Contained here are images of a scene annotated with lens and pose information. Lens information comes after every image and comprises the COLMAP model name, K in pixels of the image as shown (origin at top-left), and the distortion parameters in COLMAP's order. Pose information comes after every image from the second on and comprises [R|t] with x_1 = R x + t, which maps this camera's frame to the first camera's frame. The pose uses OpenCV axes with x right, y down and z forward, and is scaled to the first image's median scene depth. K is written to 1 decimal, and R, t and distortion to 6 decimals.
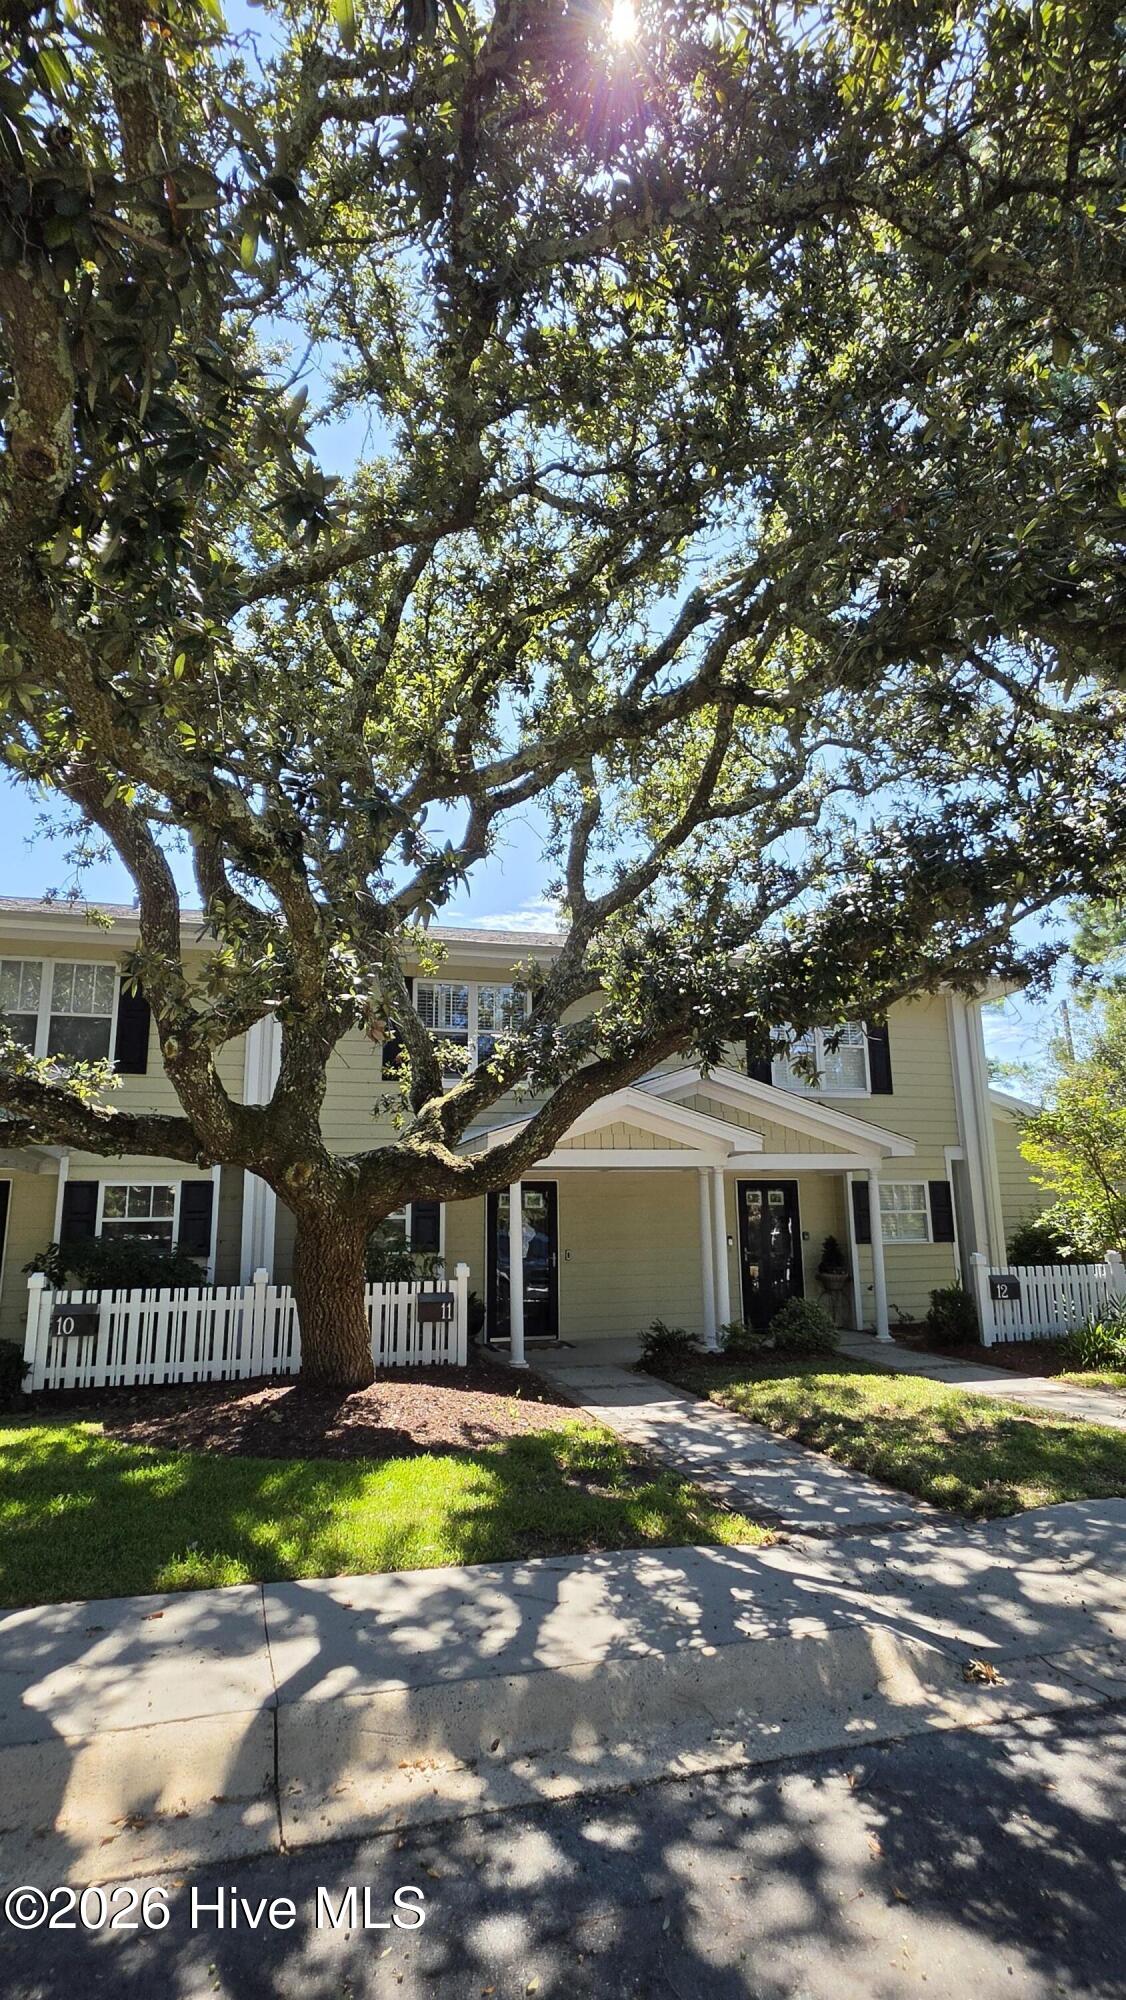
lens RADIAL K [[1041.7, 0, 563.0], [0, 1041.7, 1000.0], [0, 0, 1]] dist [-0.003699, 0.002130]
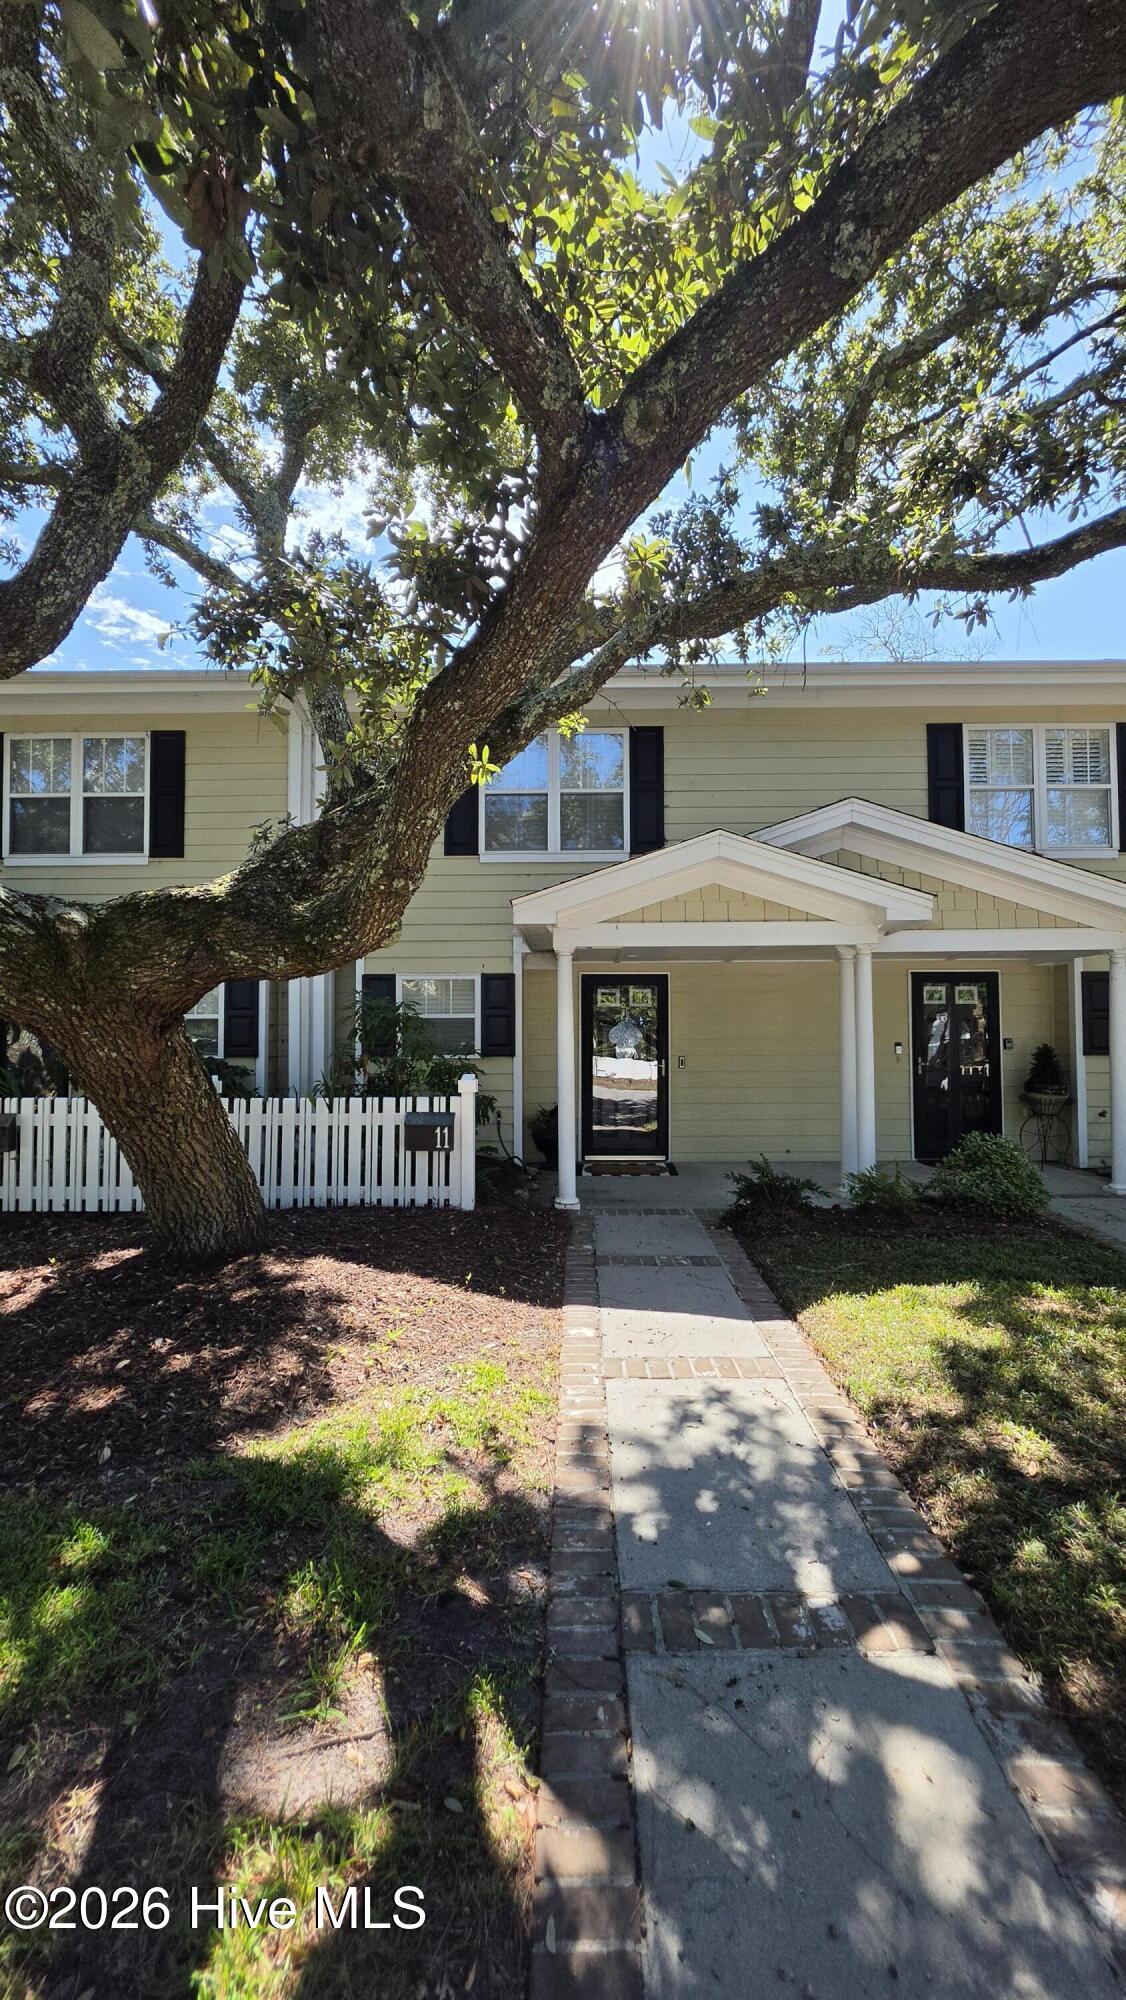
lens RADIAL K [[857.6, 0, 526.1], [0, 857.6, 1002.3], [0, 0, 1]] dist [-0.001661, -0.000038]
pose [[0.953804, 0.000063, -0.300430, 0.104997], [0.054468, 0.983392, 0.173130, 0.085202], [0.295451, -0.181496, 0.937960, 0.386103]]
